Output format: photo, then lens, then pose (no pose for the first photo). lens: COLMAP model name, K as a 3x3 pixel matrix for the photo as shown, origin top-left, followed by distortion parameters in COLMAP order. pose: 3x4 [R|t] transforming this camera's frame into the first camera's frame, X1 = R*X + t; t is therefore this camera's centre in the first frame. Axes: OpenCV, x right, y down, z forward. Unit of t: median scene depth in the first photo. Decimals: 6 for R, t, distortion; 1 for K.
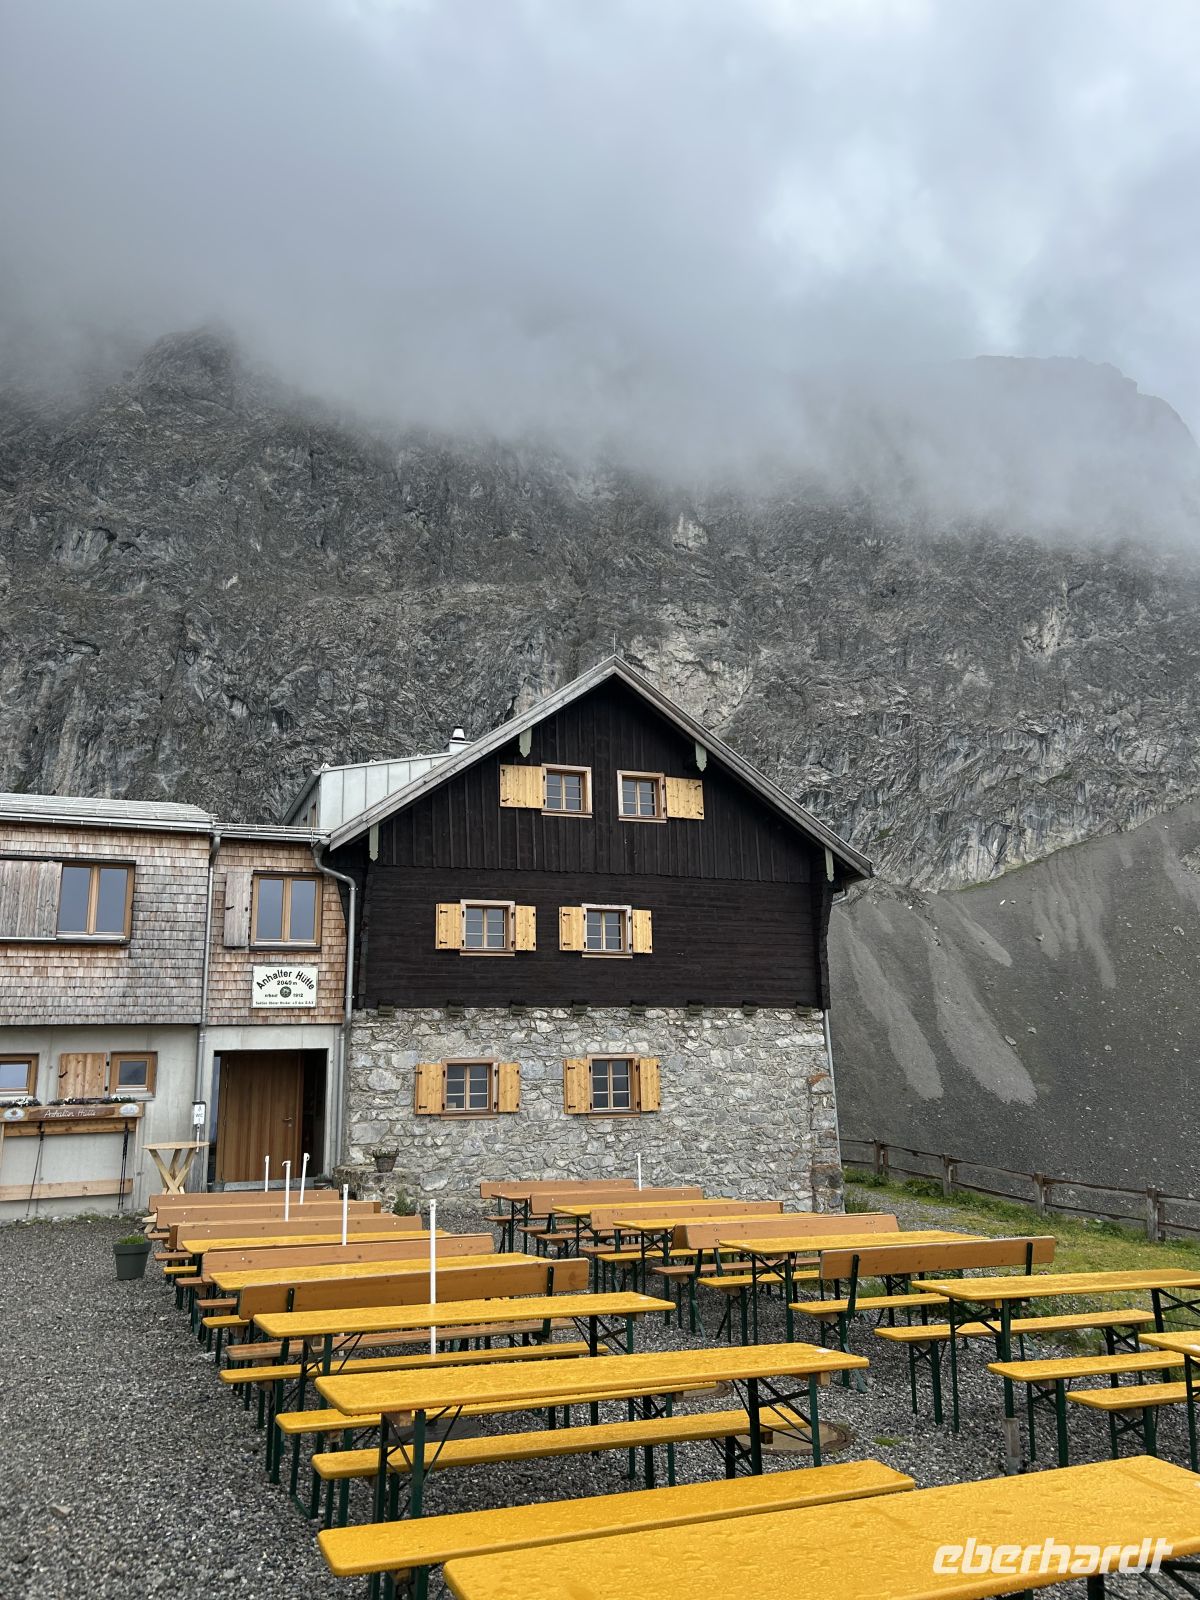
lens RADIAL K [[1201.6, 0, 601.9], [0, 1201.6, 803.0], [0, 0, 1]] dist [0.041991, -0.001102]
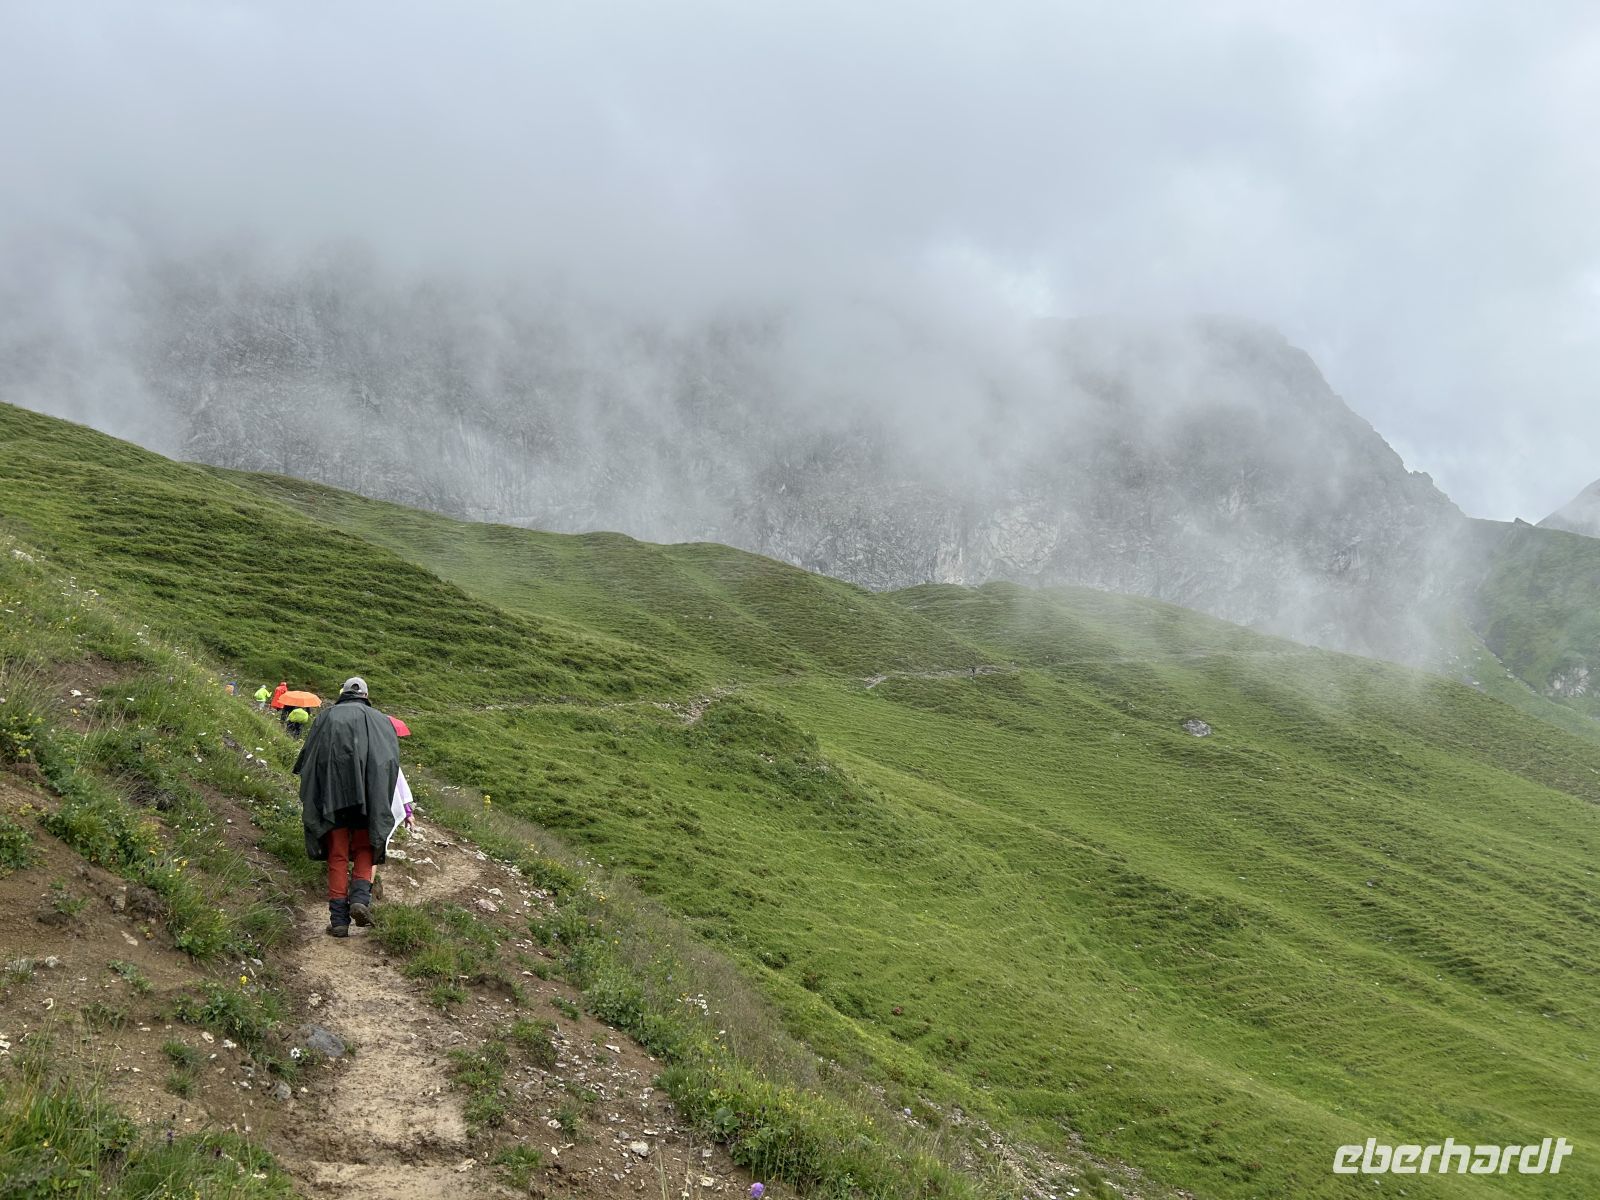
lens RADIAL K [[1201.6, 0, 797.9], [0, 1201.6, 596.5], [0, 0, 1]] dist [0.041991, -0.001102]
pose [[0.999923, -0.012084, -0.002663, -0.300457], [0.012145, 0.999634, 0.024194, -0.067767], [0.002370, -0.024224, 0.999704, -0.881647]]
